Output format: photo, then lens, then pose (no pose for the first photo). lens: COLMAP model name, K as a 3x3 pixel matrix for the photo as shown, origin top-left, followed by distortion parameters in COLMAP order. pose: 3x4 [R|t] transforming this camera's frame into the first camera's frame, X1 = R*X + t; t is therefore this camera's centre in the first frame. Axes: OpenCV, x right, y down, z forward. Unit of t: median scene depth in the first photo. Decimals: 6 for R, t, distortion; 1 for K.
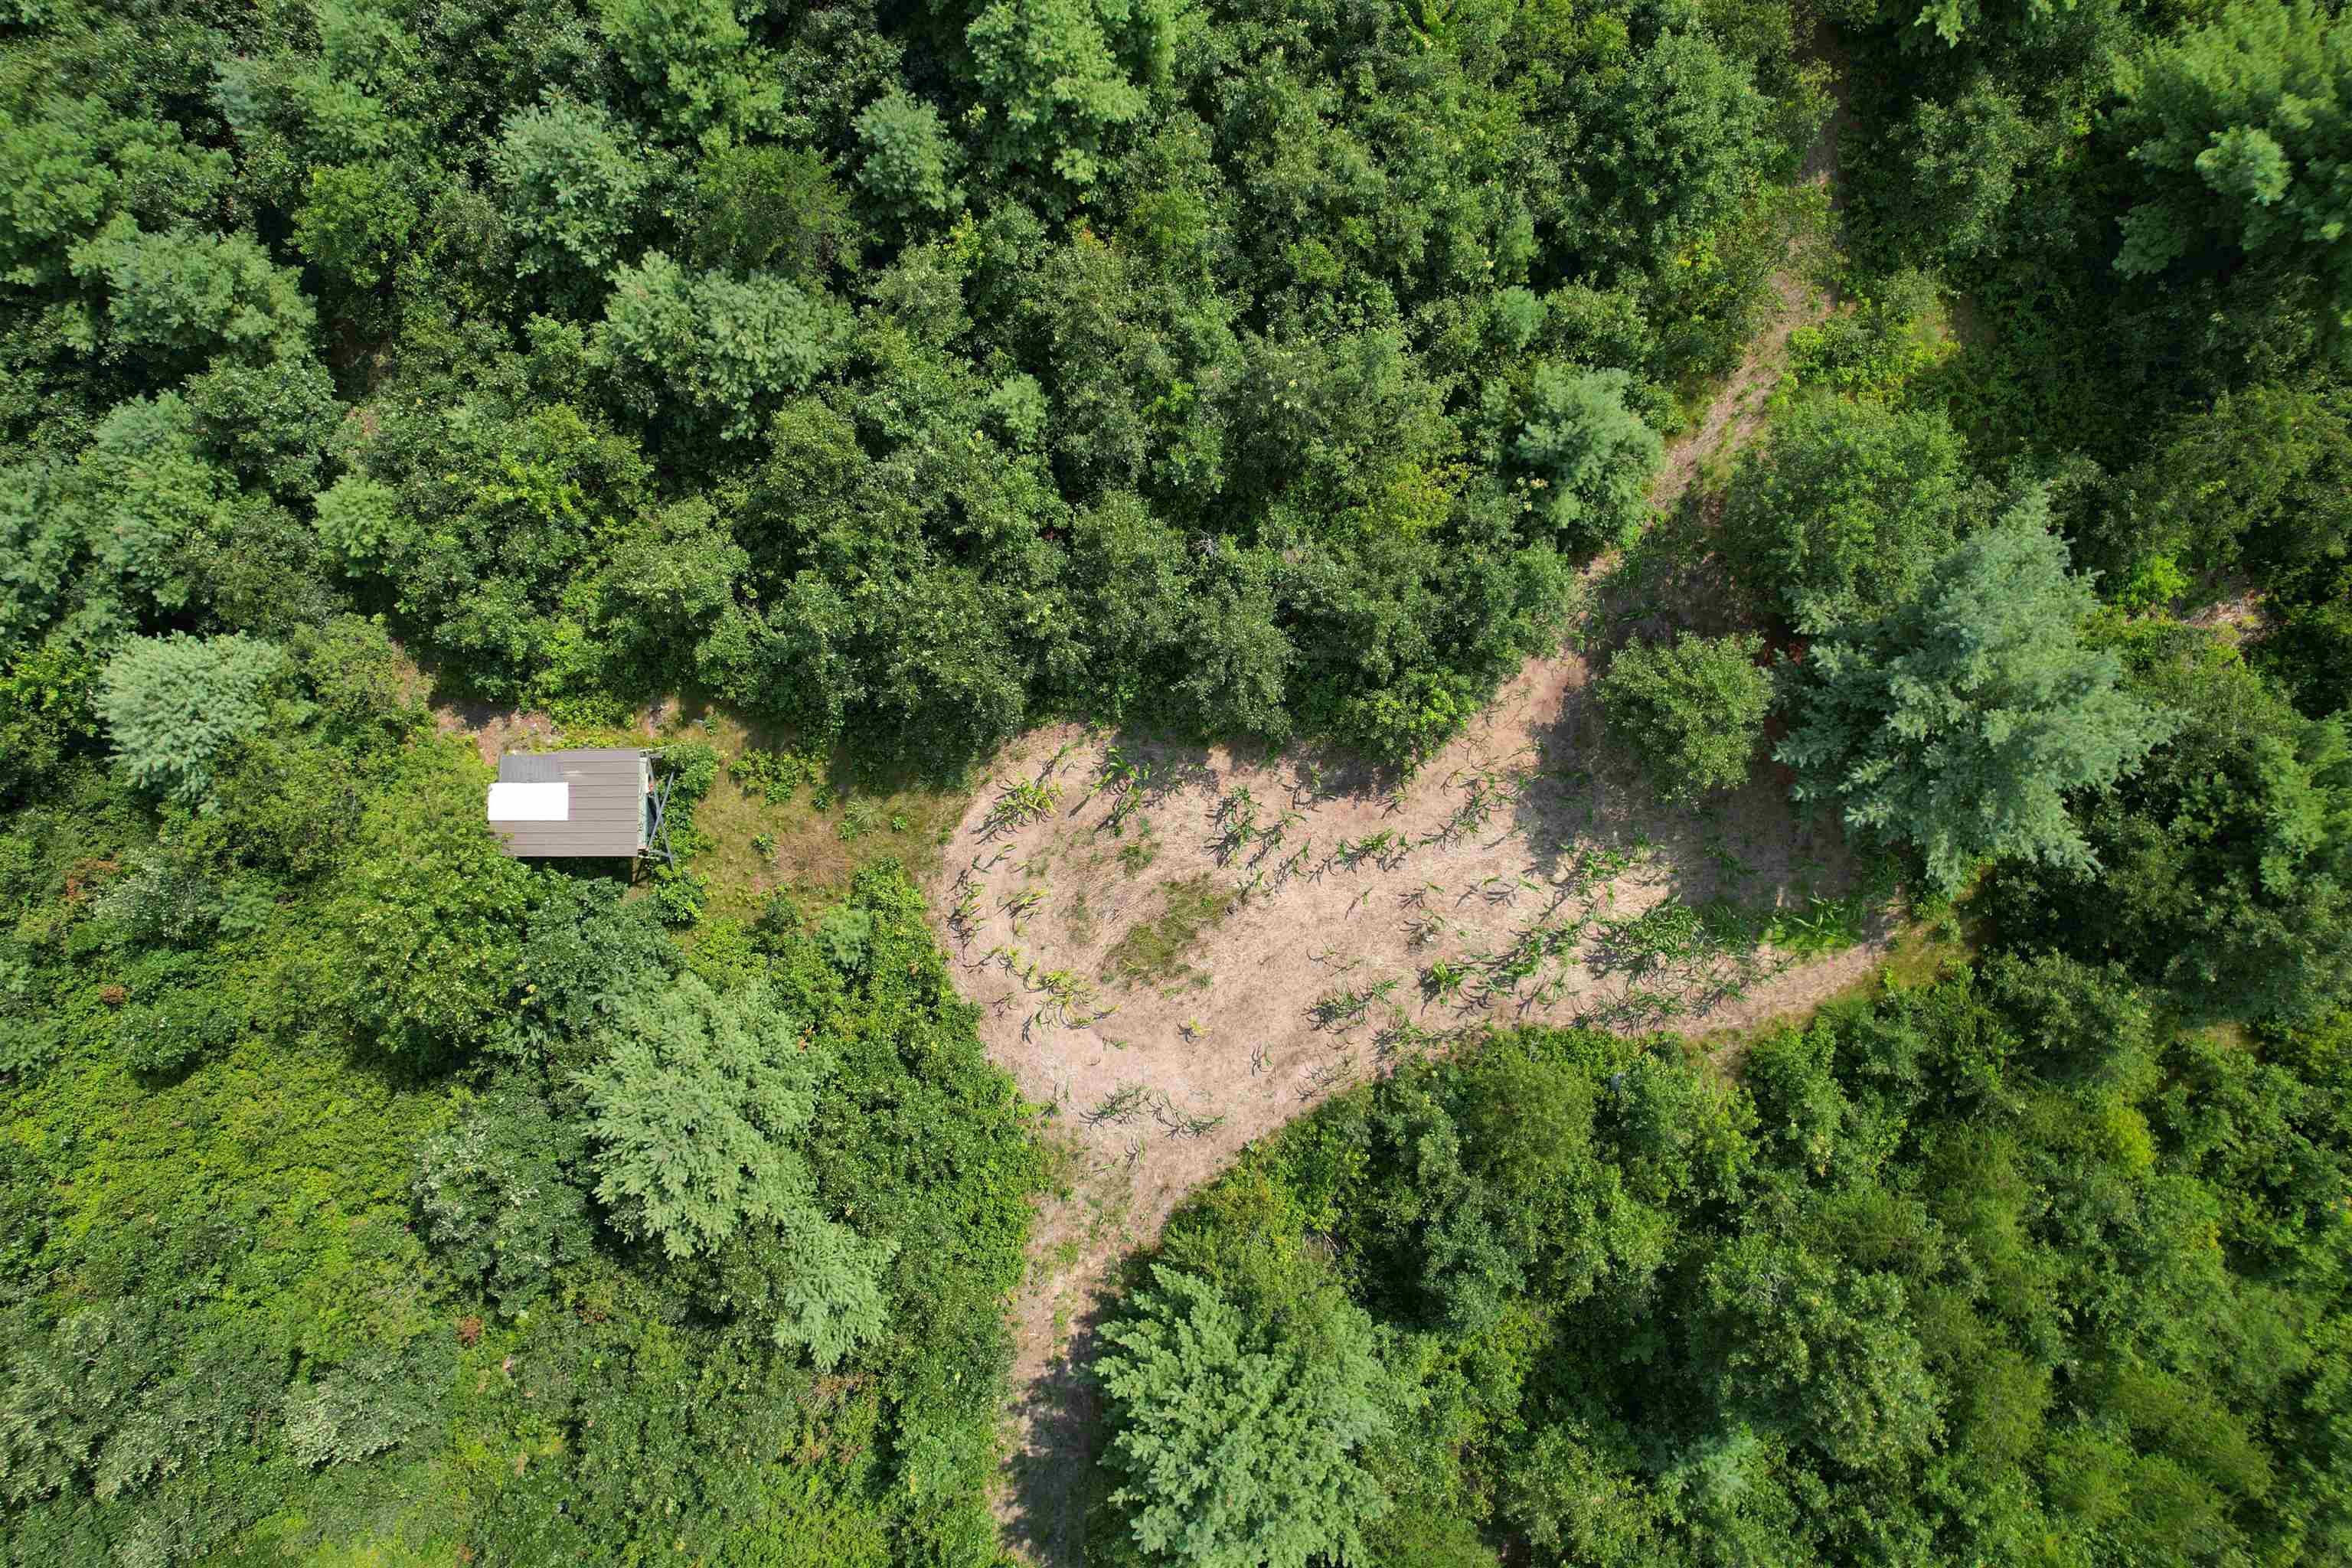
lens RADIAL K [[1496.6, 0, 1181.7], [0, 1496.6, 772.9], [0, 0, 1]] dist [-0.070562, 0.050743]
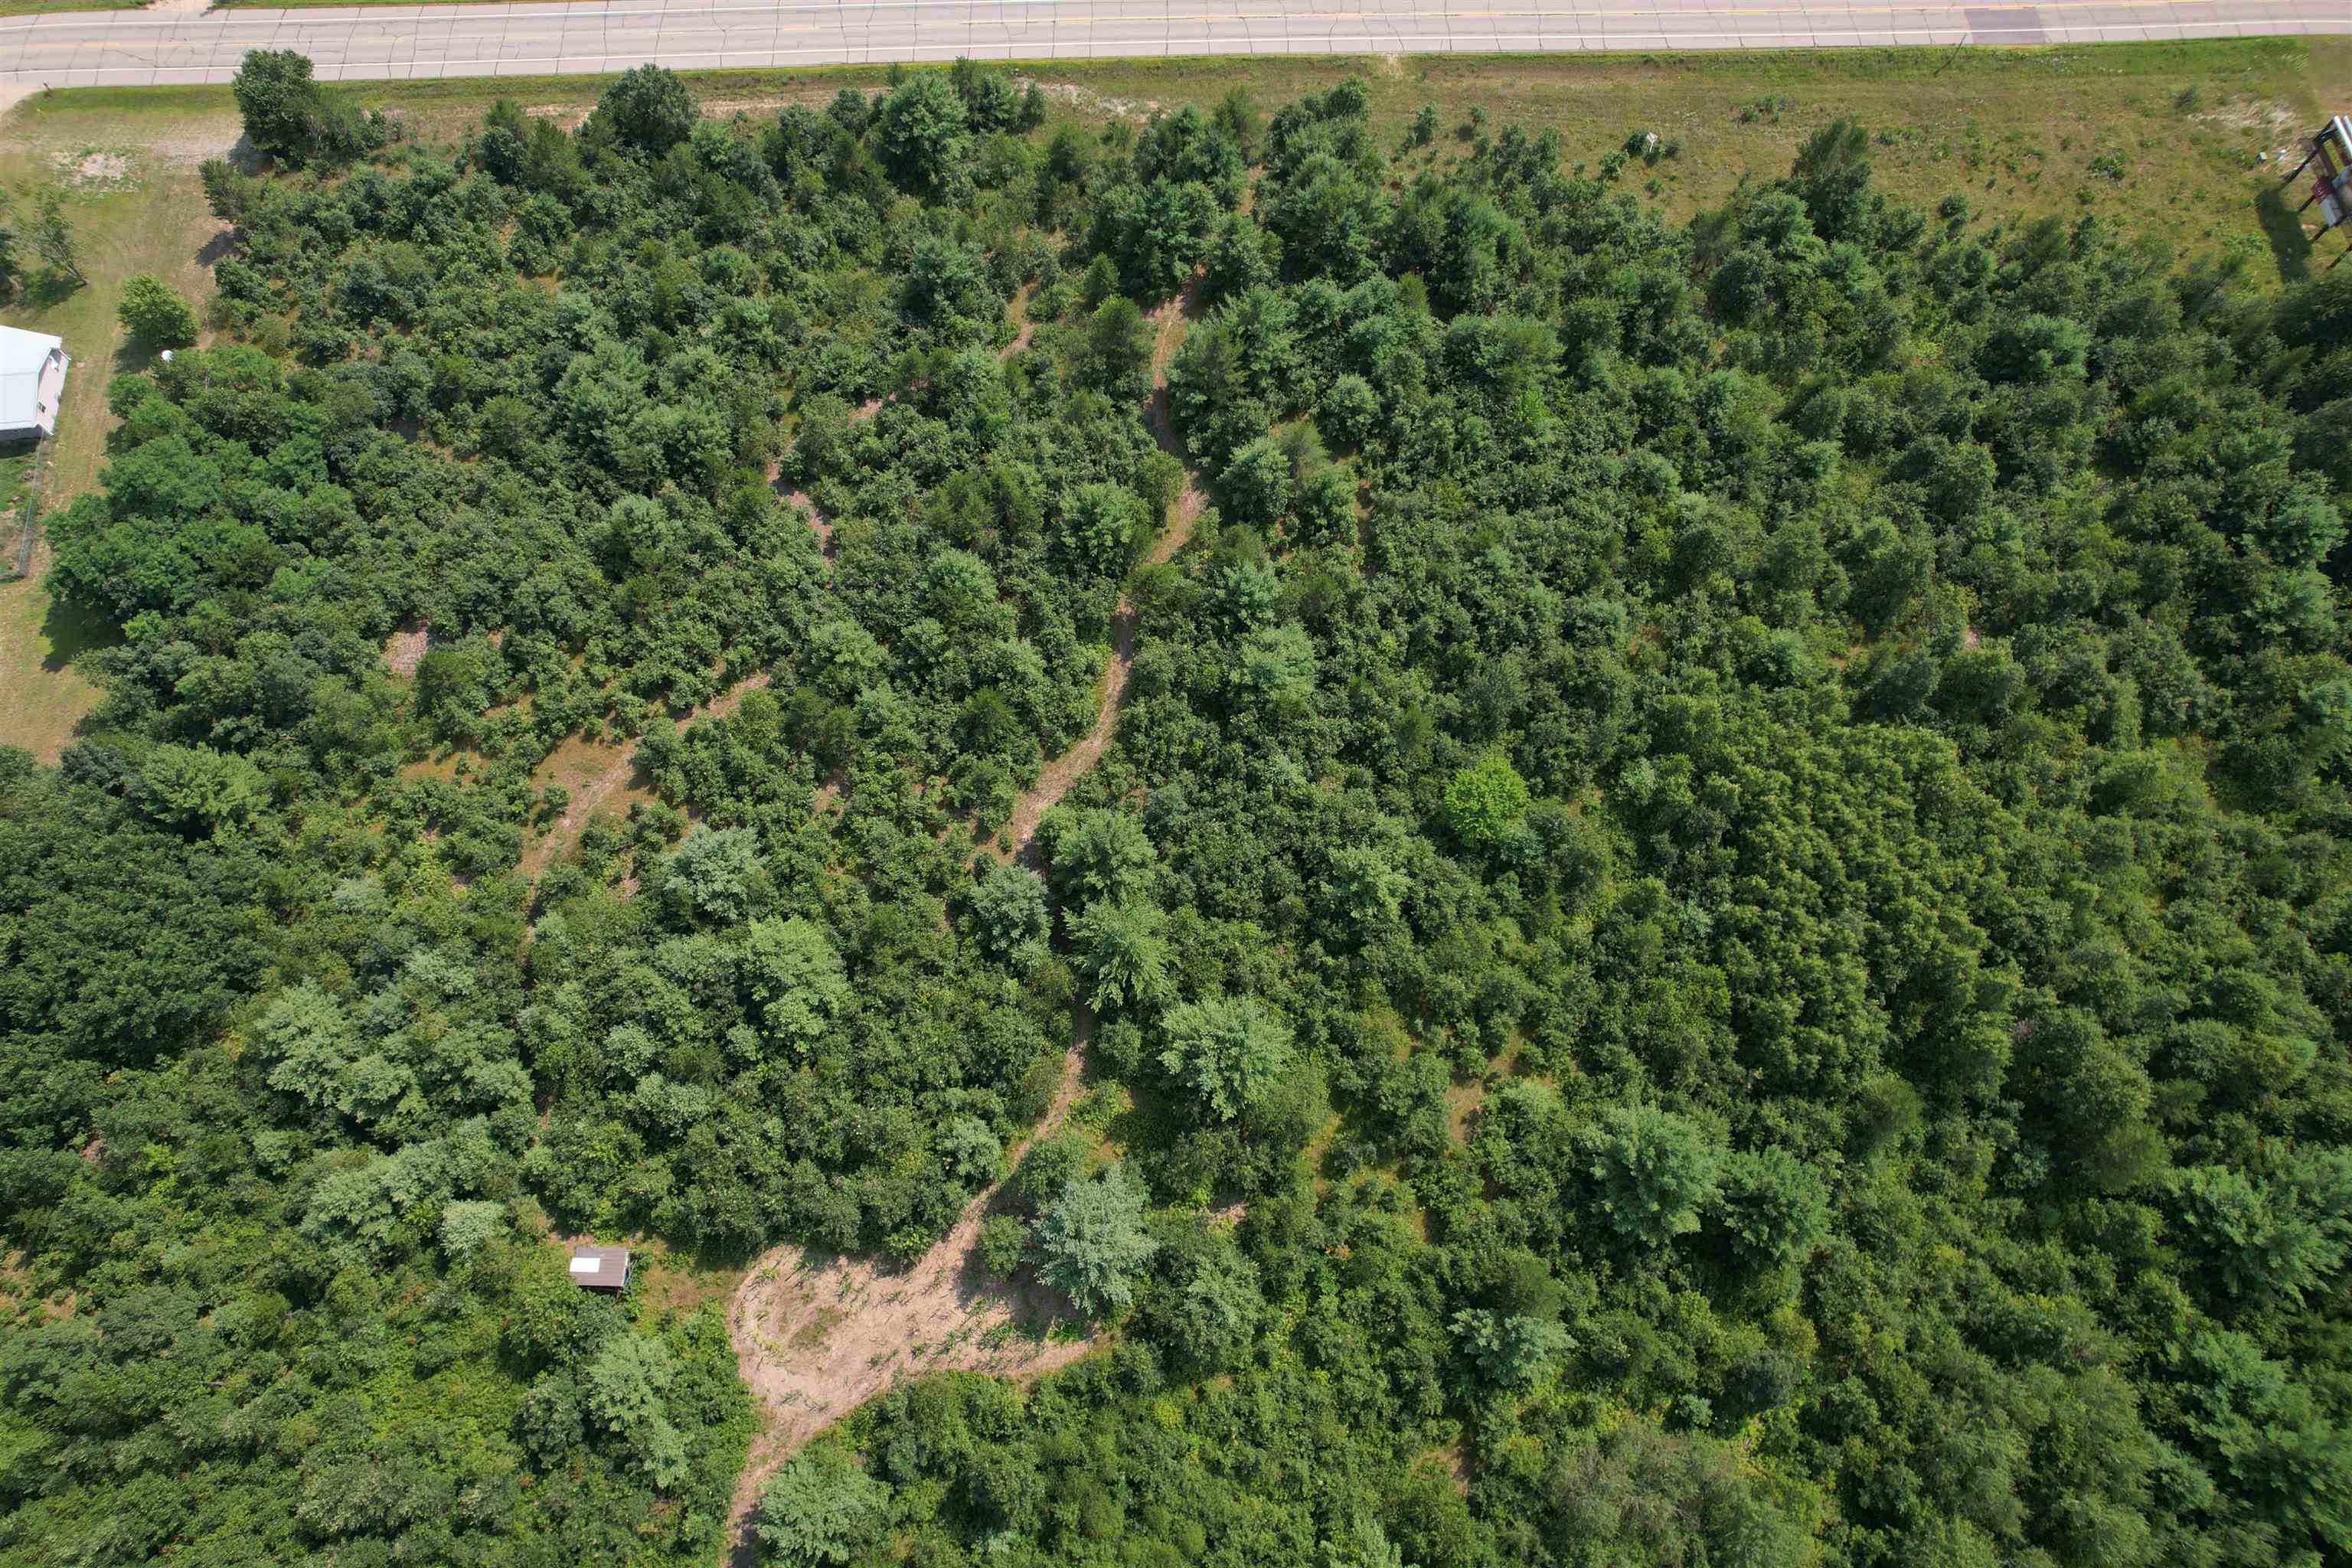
lens RADIAL K [[1496.6, 0, 1181.7], [0, 1496.6, 772.9], [0, 0, 1]] dist [-0.070562, 0.050743]
pose [[0.999860, 0.016577, -0.002443, 0.666549], [-0.016287, 0.927242, -0.374109, 0.174979], [-0.003936, 0.374097, 0.927381, -1.899349]]
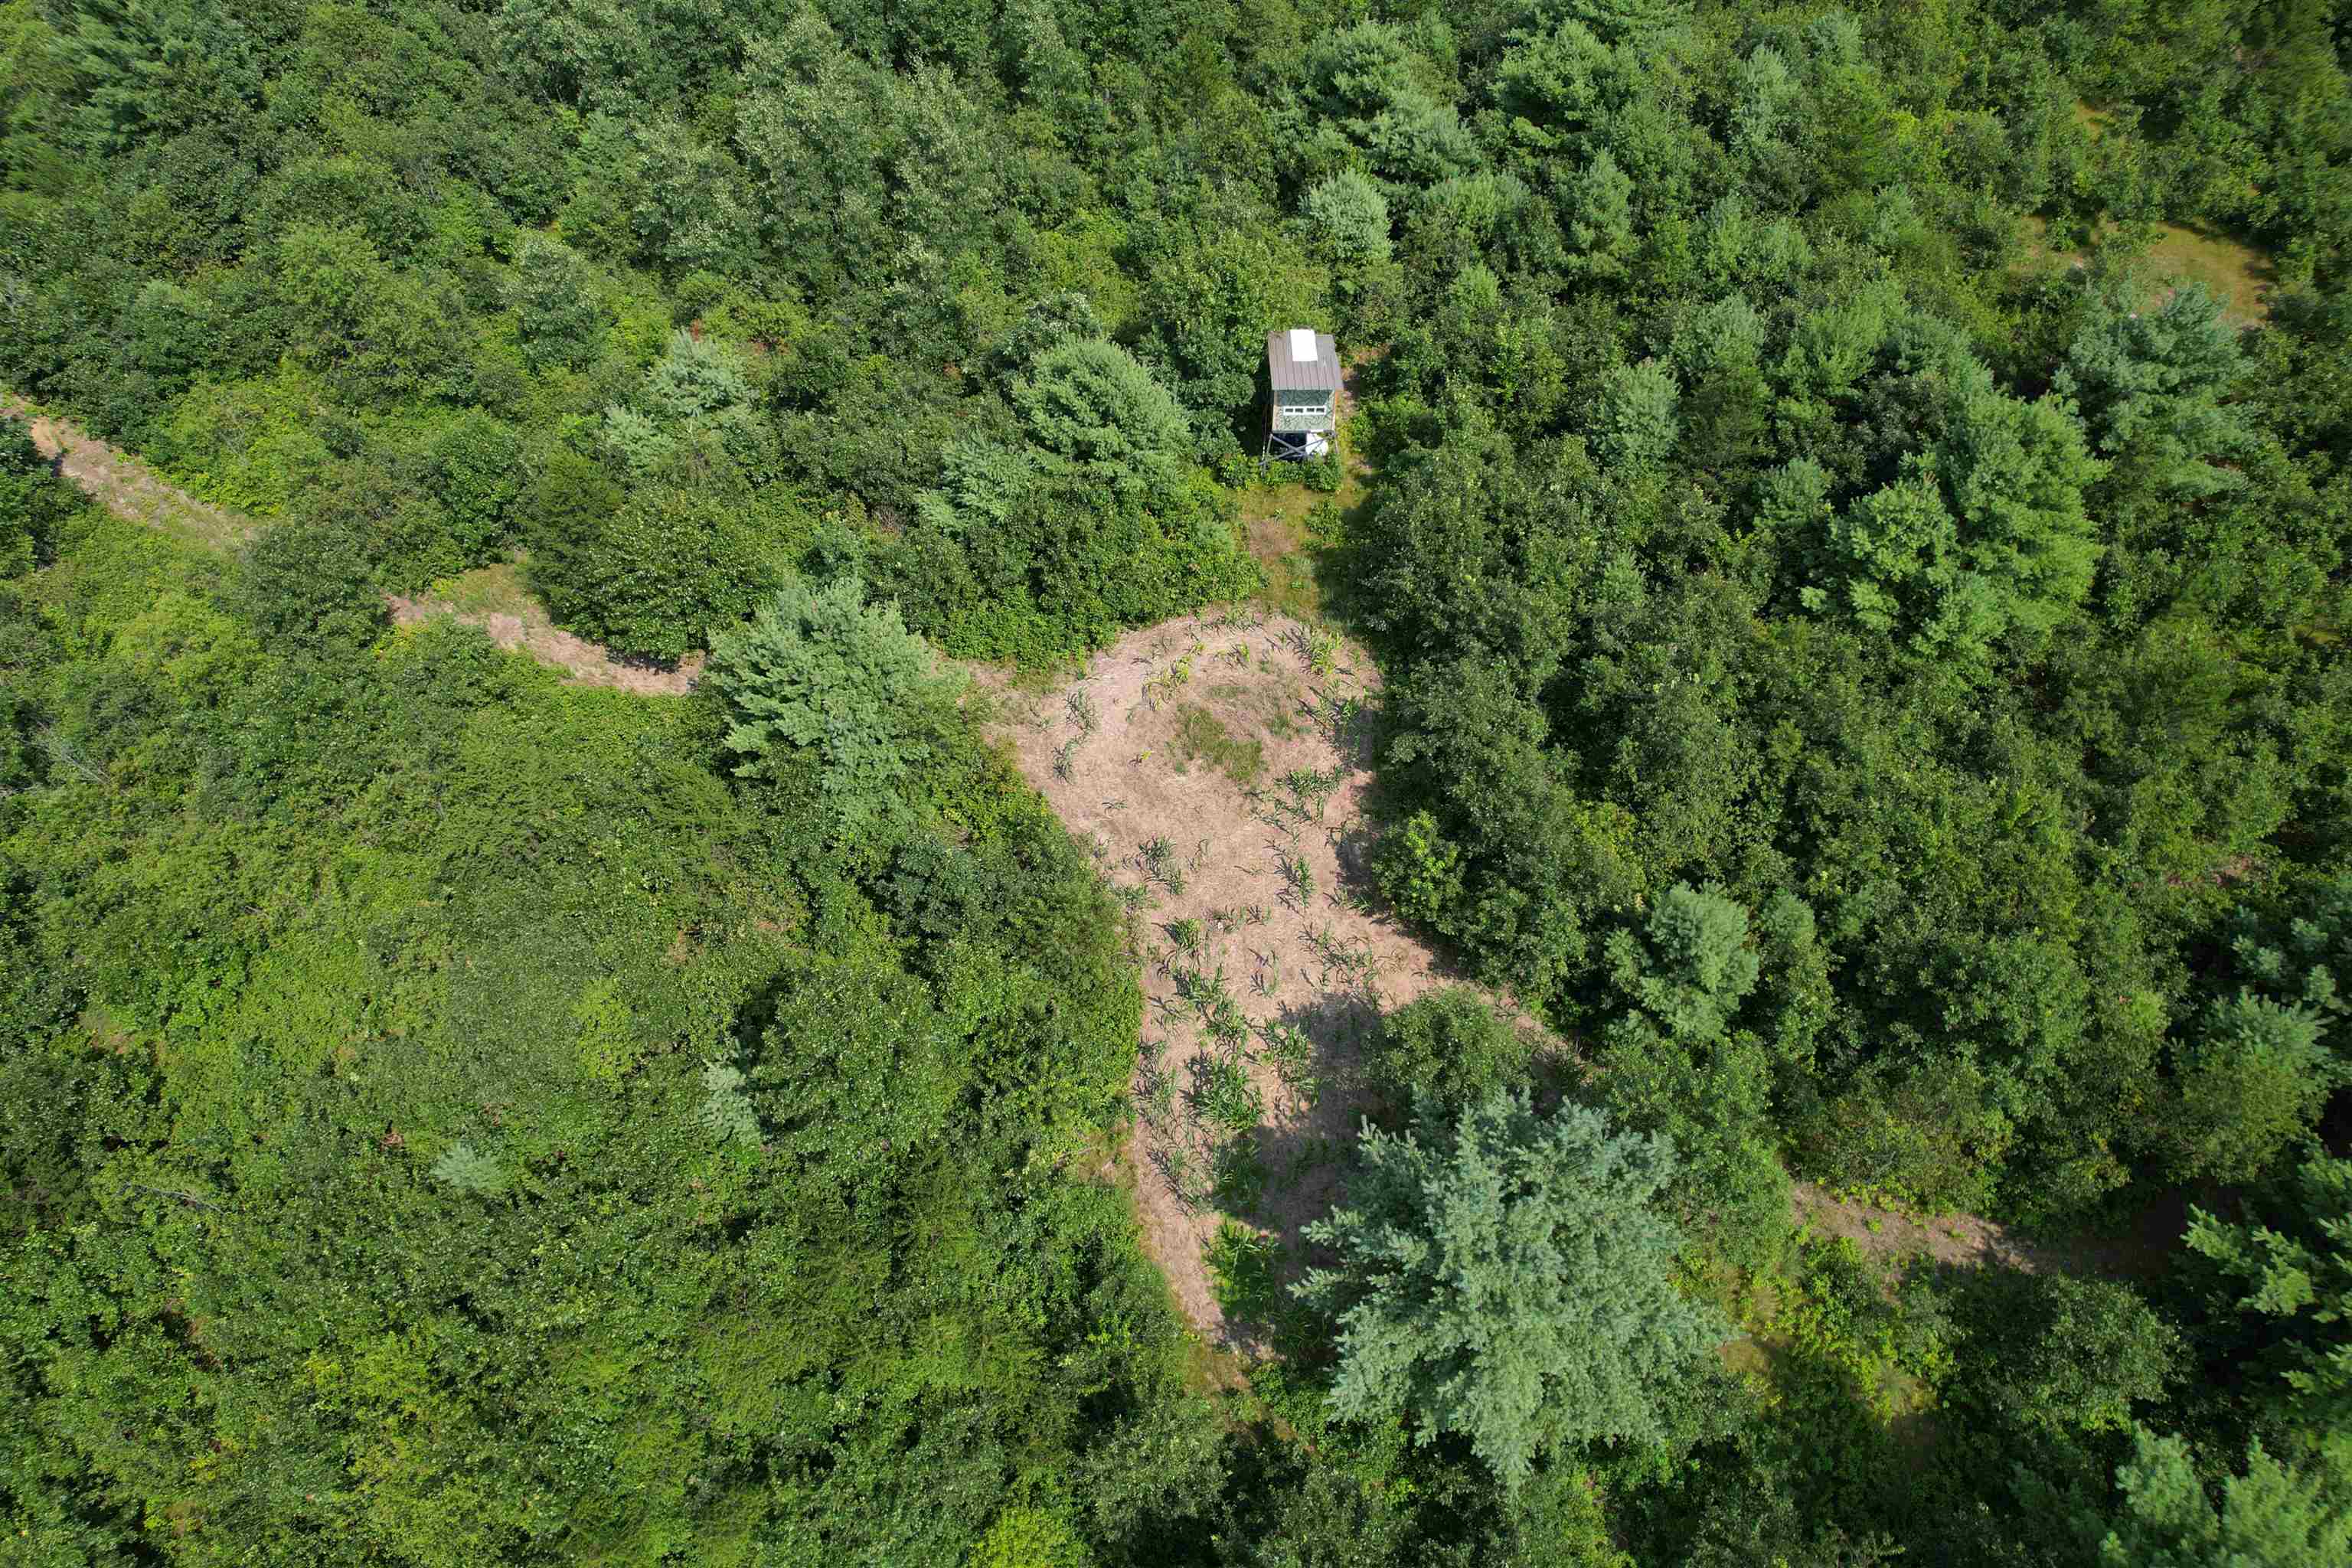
lens RADIAL K [[1496.6, 0, 1181.7], [0, 1496.6, 772.9], [0, 0, 1]] dist [-0.070562, 0.050743]
pose [[0.008573, 0.795394, -0.606032, 0.816015], [-0.999138, 0.031433, 0.027120, 0.113360], [0.040620, 0.605277, 0.794978, 0.030462]]
